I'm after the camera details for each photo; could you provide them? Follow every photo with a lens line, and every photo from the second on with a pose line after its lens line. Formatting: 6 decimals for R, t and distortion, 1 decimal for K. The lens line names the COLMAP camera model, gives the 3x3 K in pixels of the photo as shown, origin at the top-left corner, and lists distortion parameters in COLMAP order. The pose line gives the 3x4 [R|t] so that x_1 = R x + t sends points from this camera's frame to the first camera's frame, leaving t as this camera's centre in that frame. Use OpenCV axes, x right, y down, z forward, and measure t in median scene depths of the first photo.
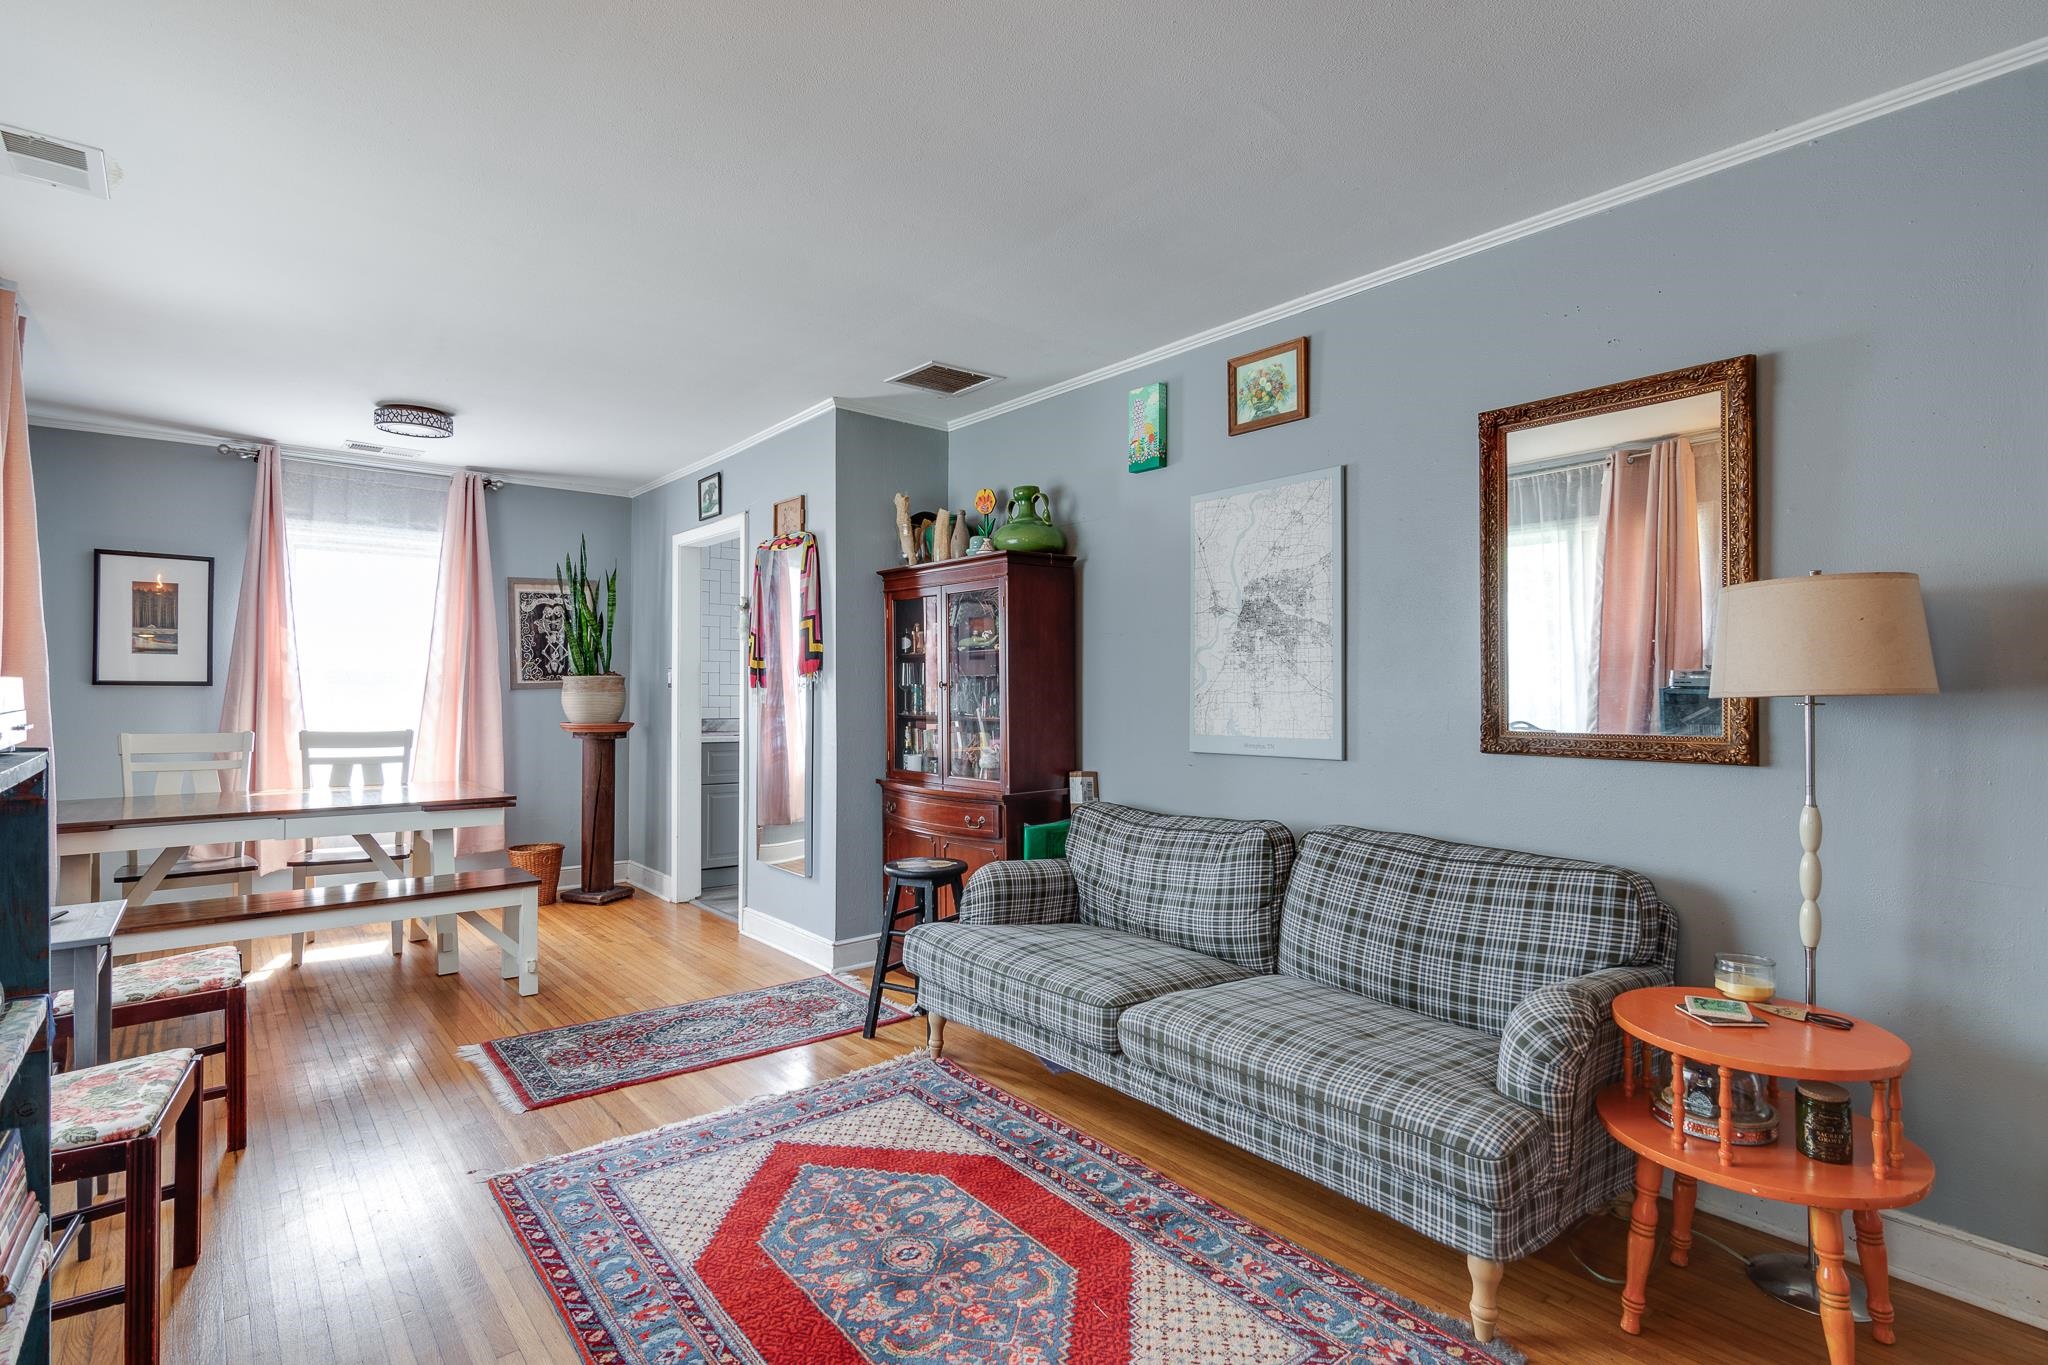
lens RADIAL K [[962.8, 0, 1010.6], [0, 962.8, 686.2], [0, 0, 1]] dist [0.000681, 0.000332]
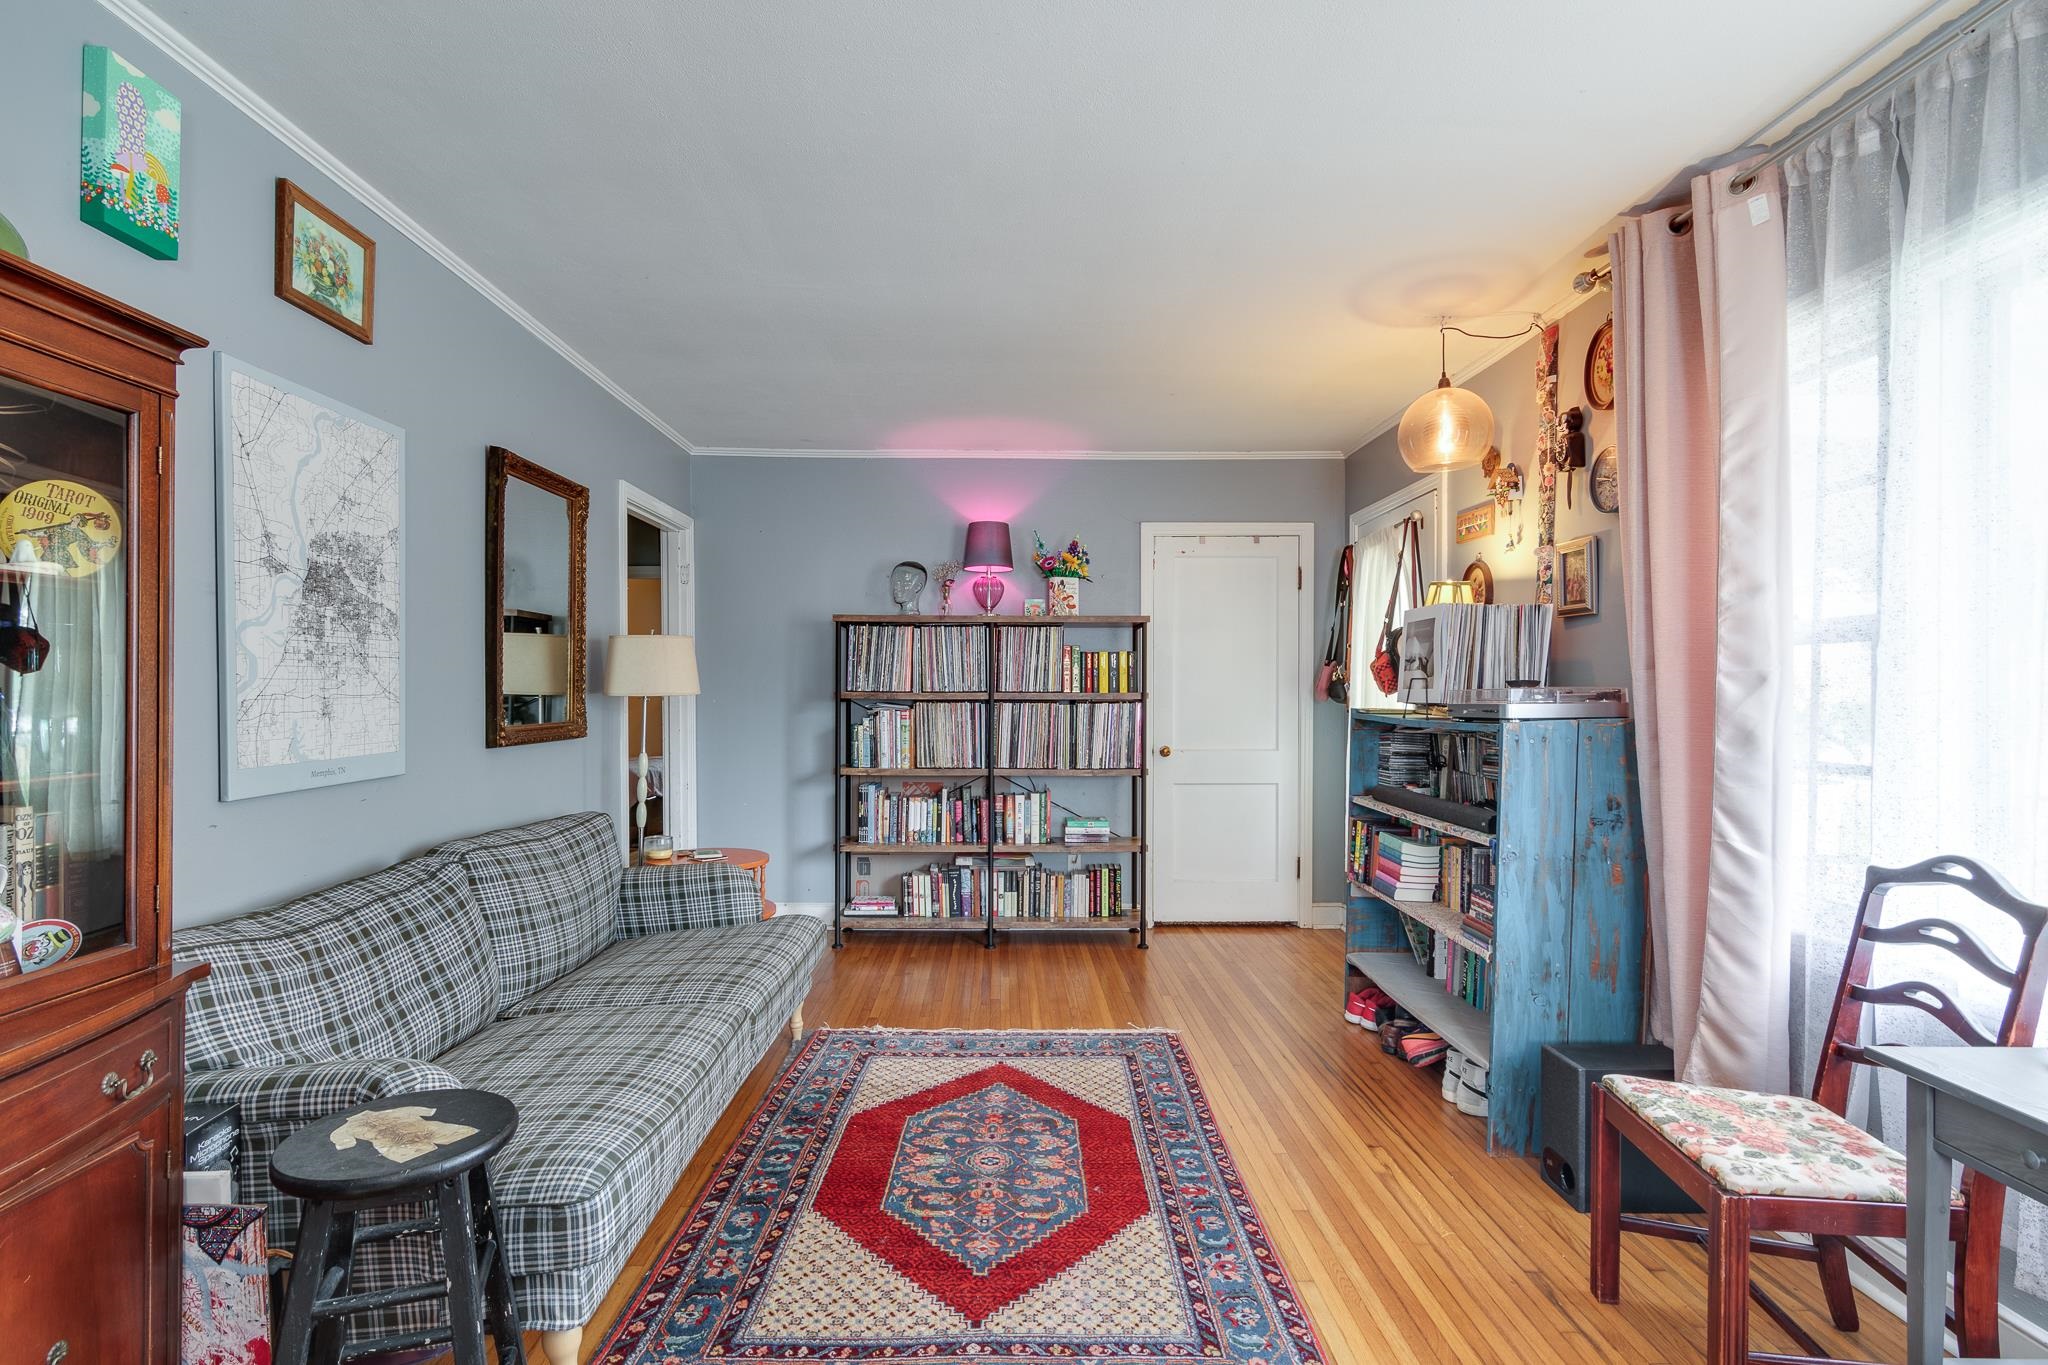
lens RADIAL K [[986.0, 0, 979.7], [0, 986.0, 698.4], [0, 0, 1]] dist [0.000343, 0.001224]
pose [[-0.751614, -0.007227, 0.659564, -0.589960], [-0.005186, 0.999974, 0.005047, 0.002063], [-0.659583, 0.000373, -0.751632, 1.260256]]
